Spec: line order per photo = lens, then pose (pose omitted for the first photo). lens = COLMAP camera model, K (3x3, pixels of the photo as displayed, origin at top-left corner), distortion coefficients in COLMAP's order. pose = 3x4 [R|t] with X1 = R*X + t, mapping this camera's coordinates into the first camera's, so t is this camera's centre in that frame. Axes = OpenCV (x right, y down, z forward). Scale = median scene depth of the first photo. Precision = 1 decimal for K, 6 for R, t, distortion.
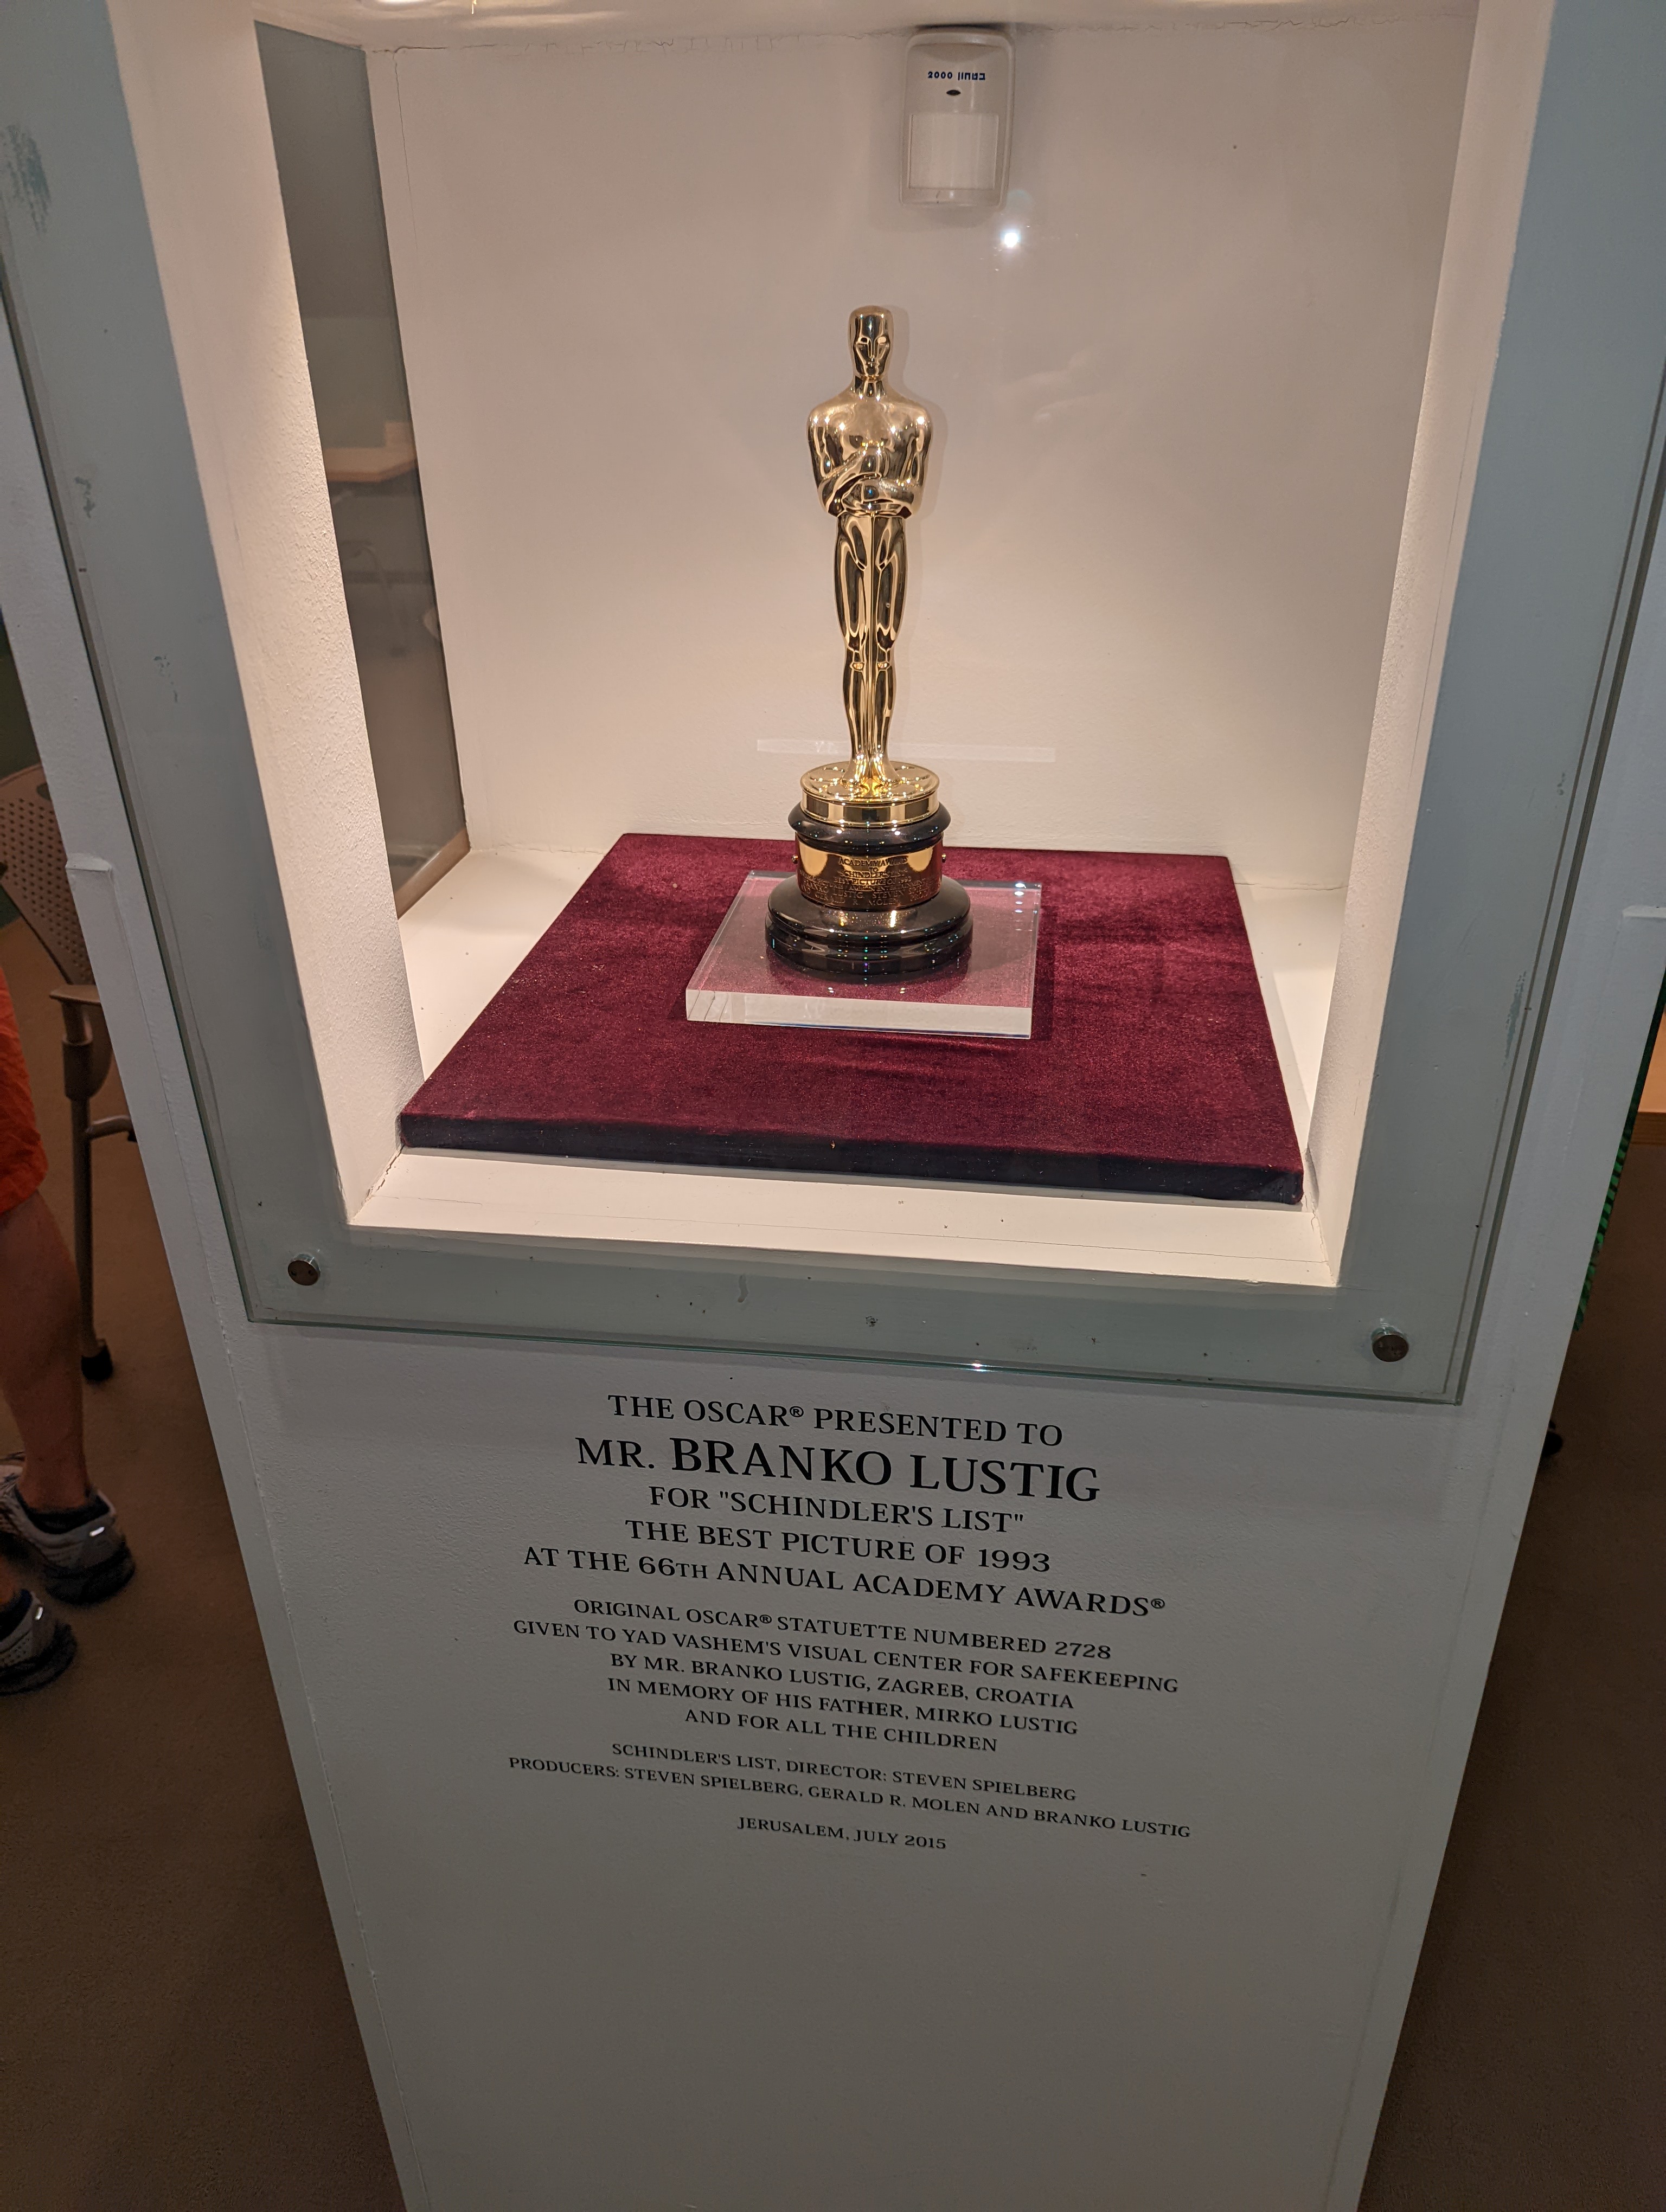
lens RADIAL K [[1569.7, 0, 836.3], [0, 1569.7, 1107.1], [0, 0, 1]] dist [0.002642, 0.005773]
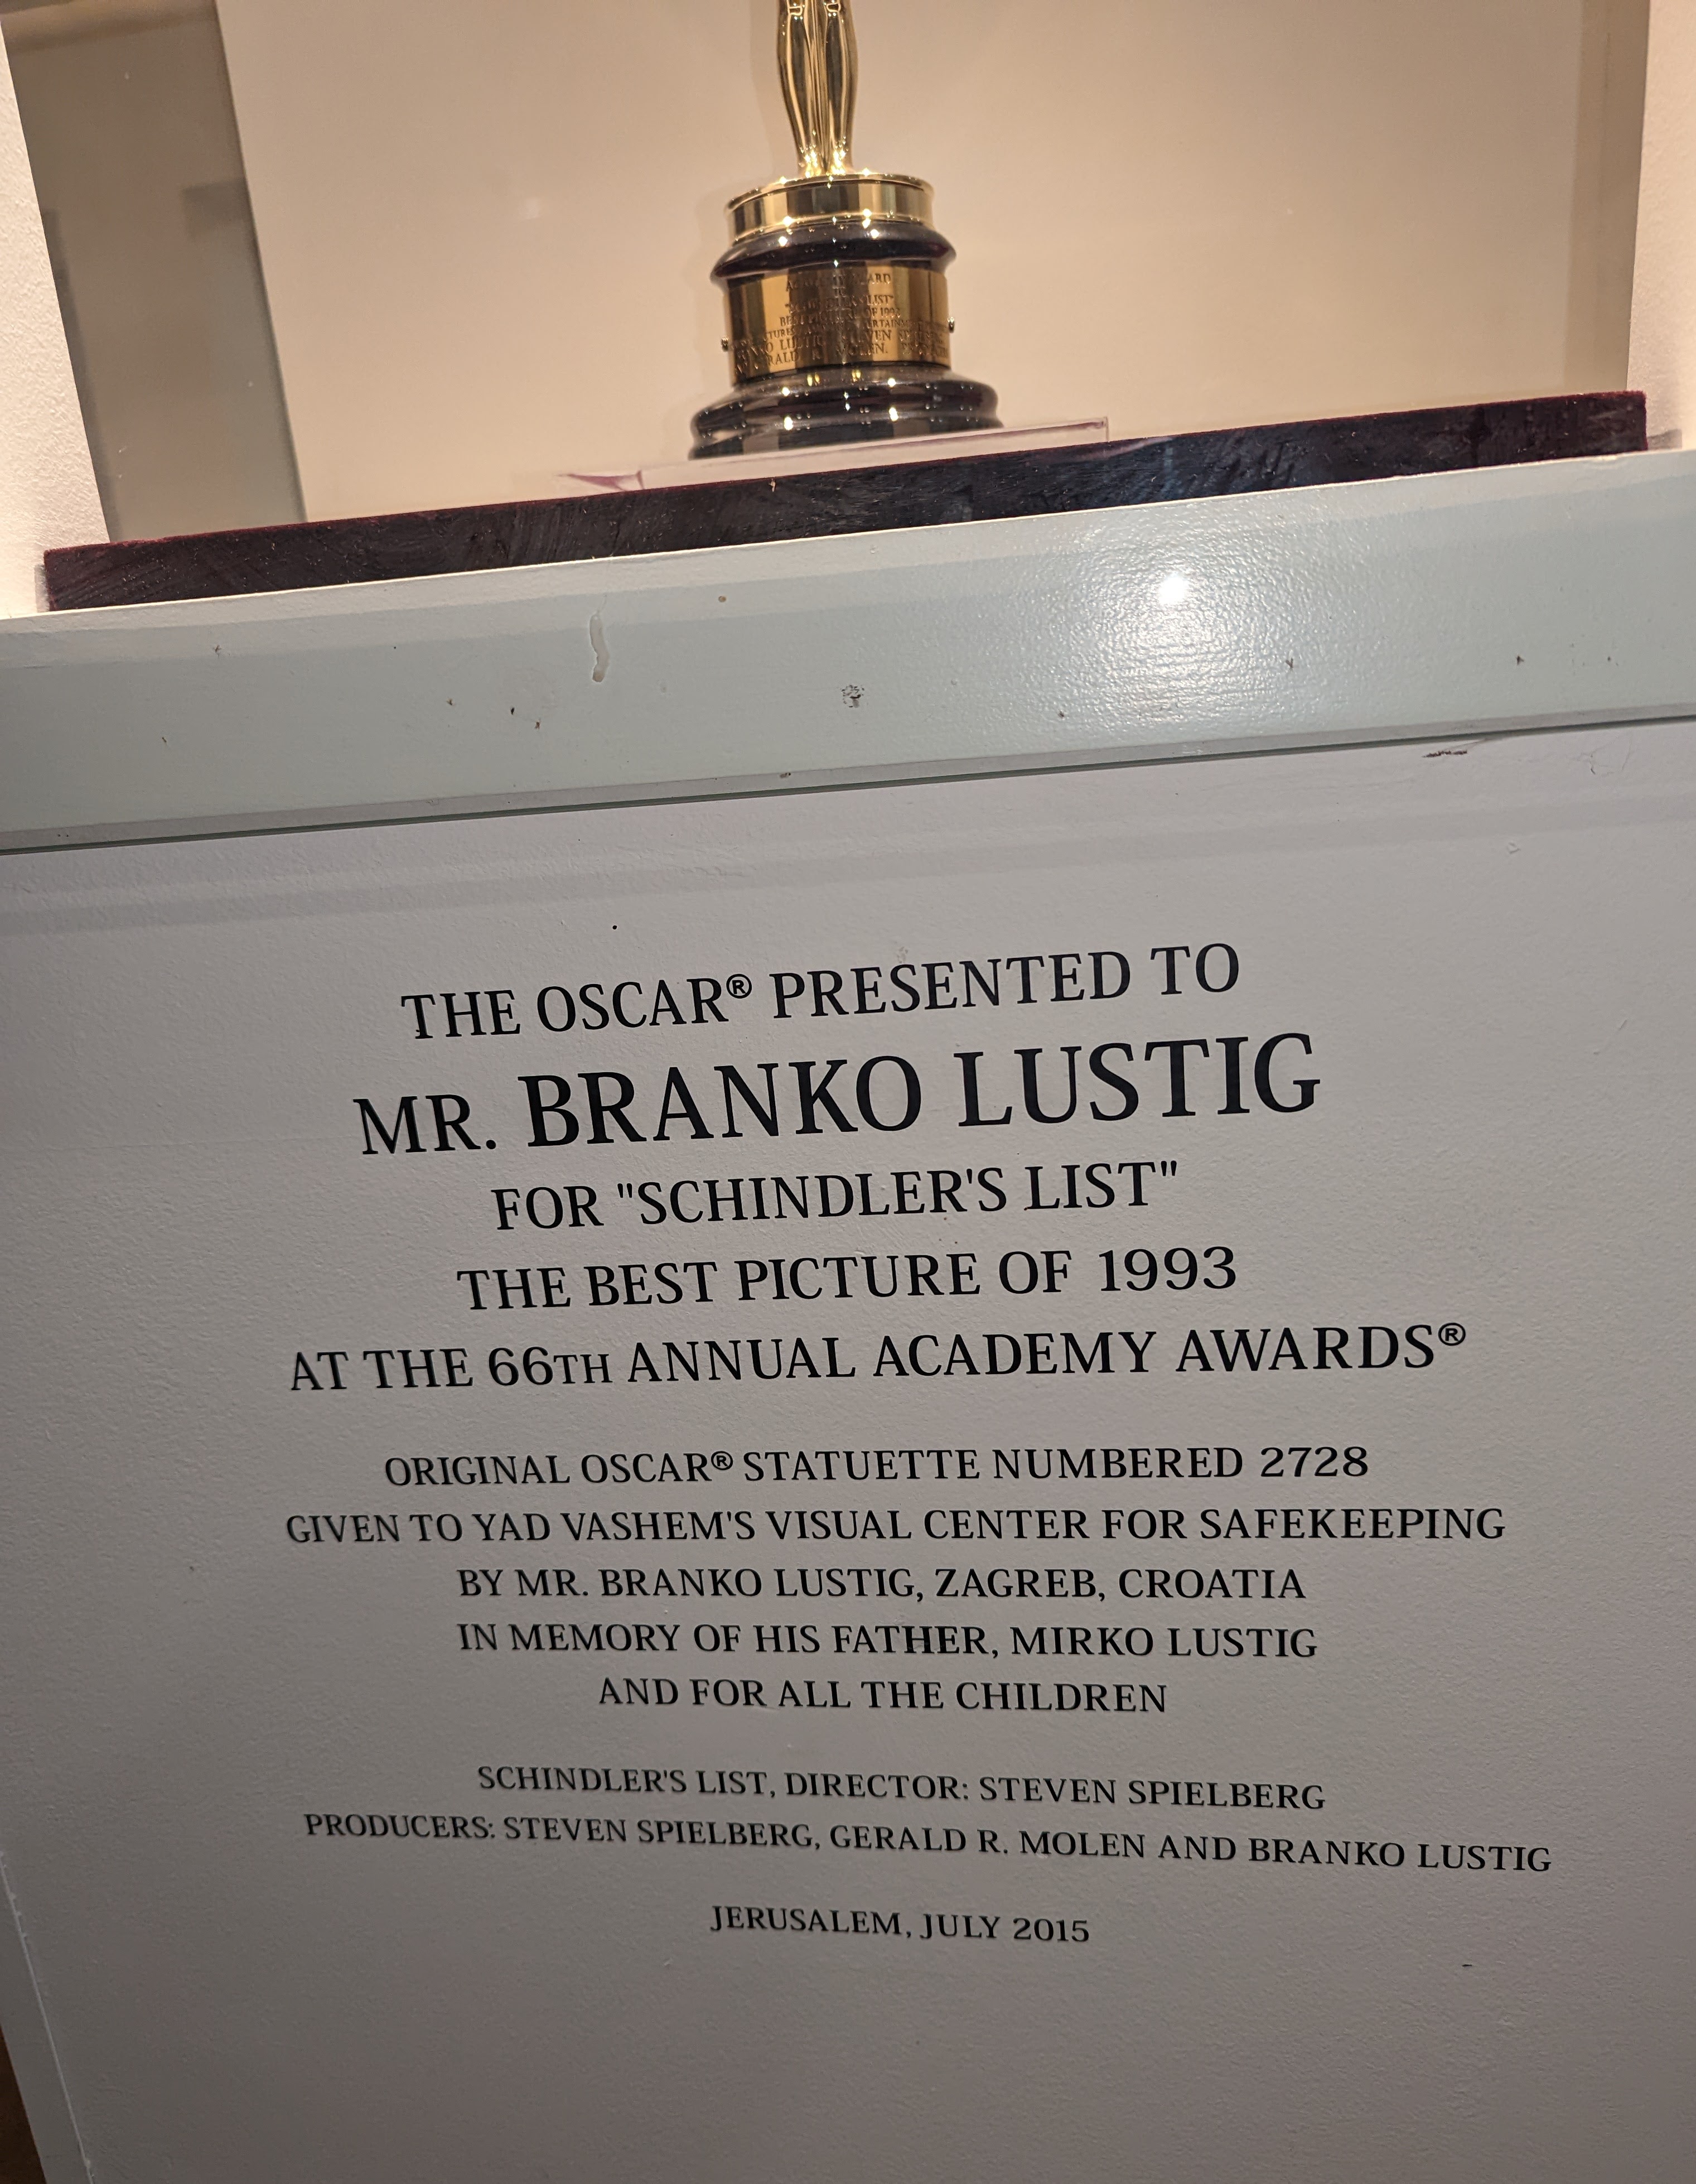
lens RADIAL K [[1575.6, 0, 840.9], [0, 1575.6, 1087.6], [0, 0, 1]] dist [0.021889, -0.025311]
pose [[0.997296, -0.067366, -0.029365, 0.021909], [0.060162, 0.977910, -0.200181, 0.316940], [0.042202, 0.197873, 0.979319, 0.443121]]
